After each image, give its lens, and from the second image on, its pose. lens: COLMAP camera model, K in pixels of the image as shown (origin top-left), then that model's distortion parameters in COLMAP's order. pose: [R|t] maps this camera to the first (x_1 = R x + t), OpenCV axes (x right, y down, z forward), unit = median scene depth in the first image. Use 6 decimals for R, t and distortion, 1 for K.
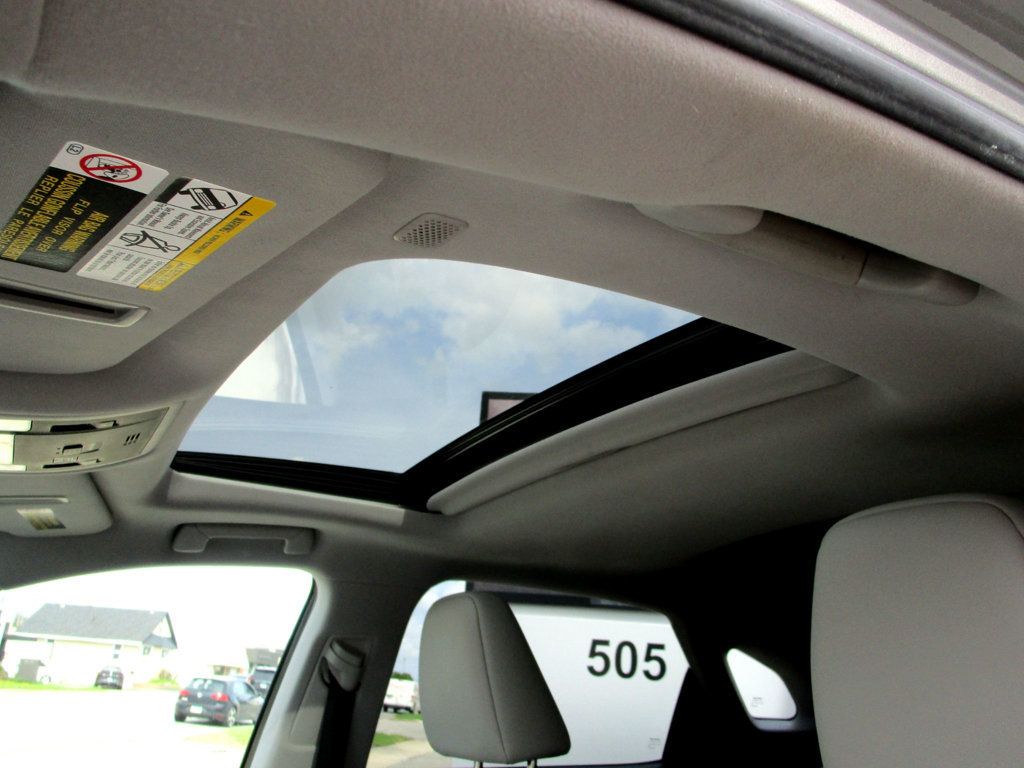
lens RADIAL K [[850.0, 0, 512.0], [0, 850.0, 384.0], [0, 0, 1]] dist [-0.009108, -0.008311]
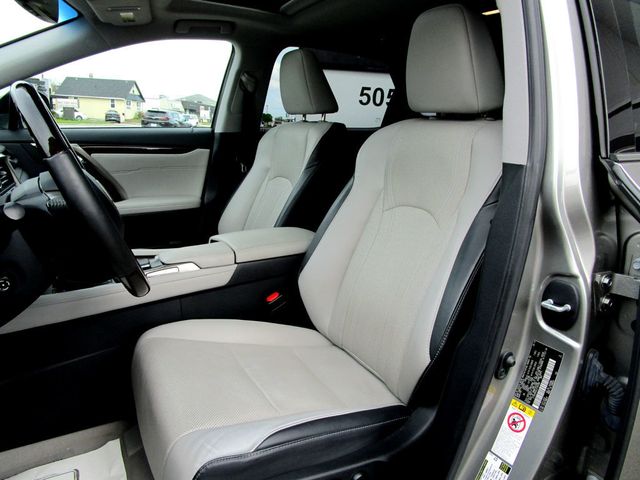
lens RADIAL K [[461.8, 0, 321.7], [0, 461.8, 238.8], [0, 0, 1]] dist [-0.012567, 0.000260]
pose [[0.999968, -0.003105, -0.007374, 0.010577], [0.006699, 0.828843, 0.559440, -0.019283], [0.004375, -0.559472, 0.828838, -0.171555]]
